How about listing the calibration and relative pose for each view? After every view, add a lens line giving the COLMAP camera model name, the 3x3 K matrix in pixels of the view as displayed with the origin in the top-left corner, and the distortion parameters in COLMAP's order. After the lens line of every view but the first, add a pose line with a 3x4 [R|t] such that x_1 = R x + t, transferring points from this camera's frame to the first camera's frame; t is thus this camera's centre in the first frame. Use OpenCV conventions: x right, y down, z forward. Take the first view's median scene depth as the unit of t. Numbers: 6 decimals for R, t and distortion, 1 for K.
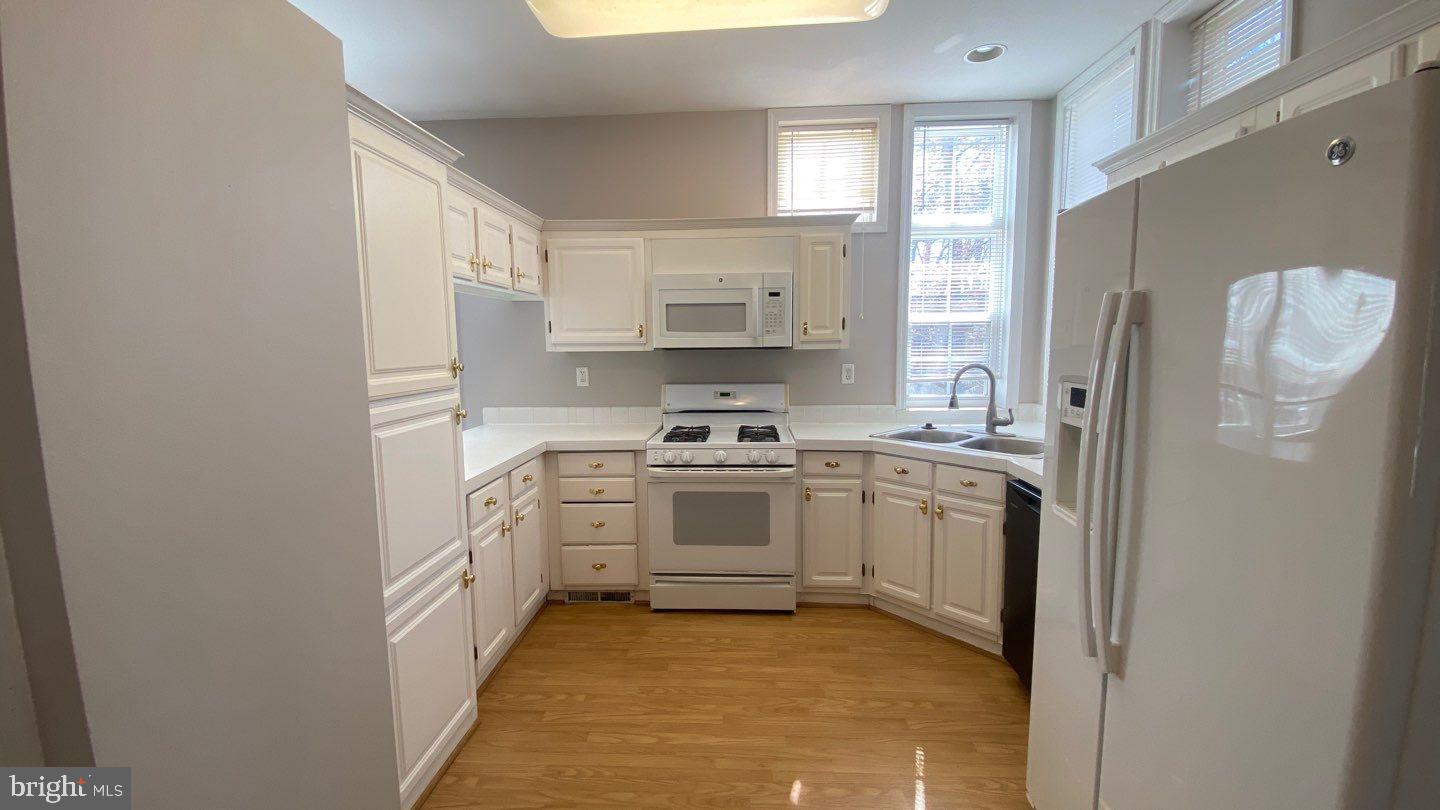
lens RADIAL K [[586.2, 0, 720.0], [0, 586.2, 405.0], [0, 0, 1]] dist [0.069109, -0.054059]
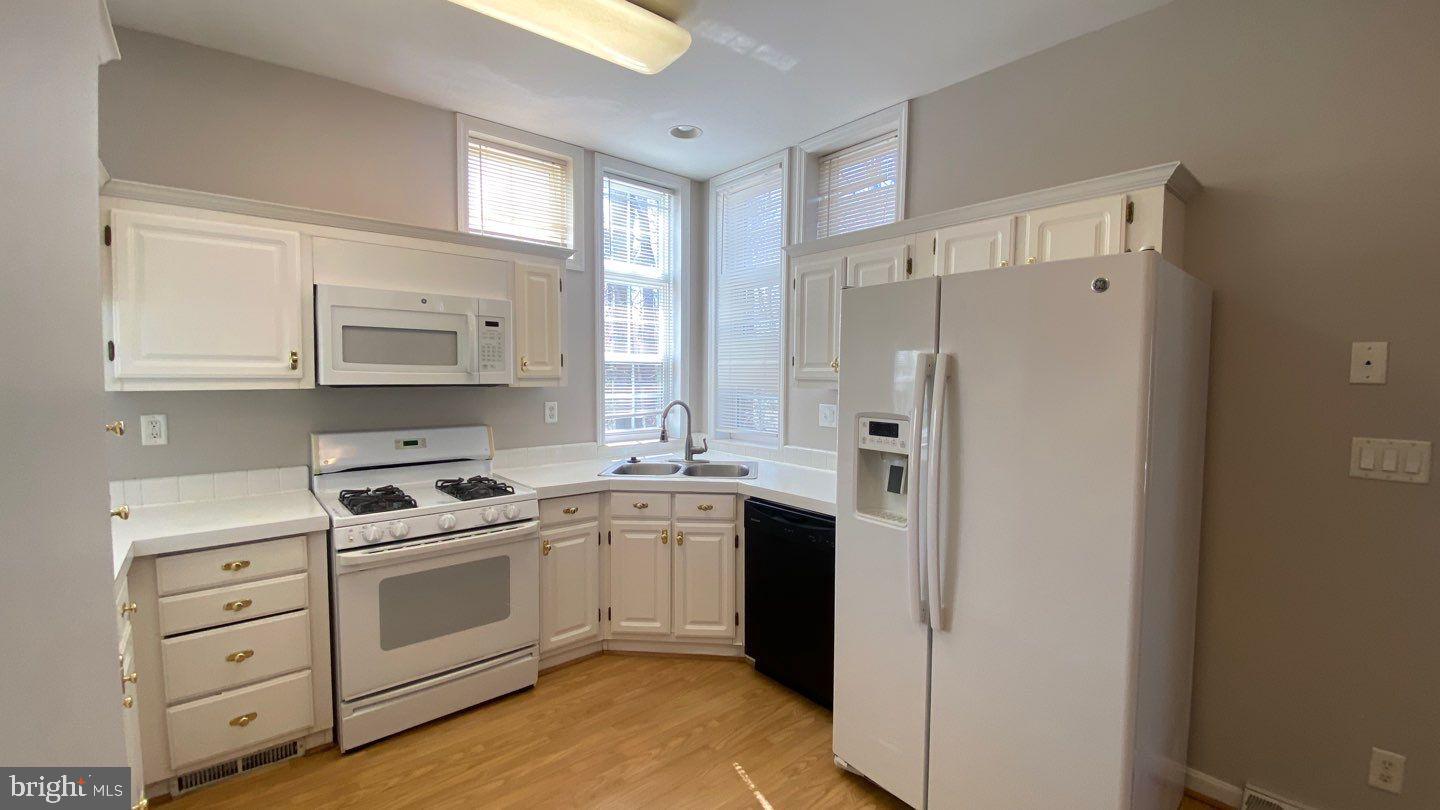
lens RADIAL K [[583.9, 0, 720.0], [0, 583.9, 405.0], [0, 0, 1]] dist [0.025370, -0.022170]
pose [[0.723274, -0.022822, 0.690184, -0.266636], [0.059935, 0.997757, -0.029815, -0.023019], [-0.687955, 0.062930, 0.723020, 0.150200]]
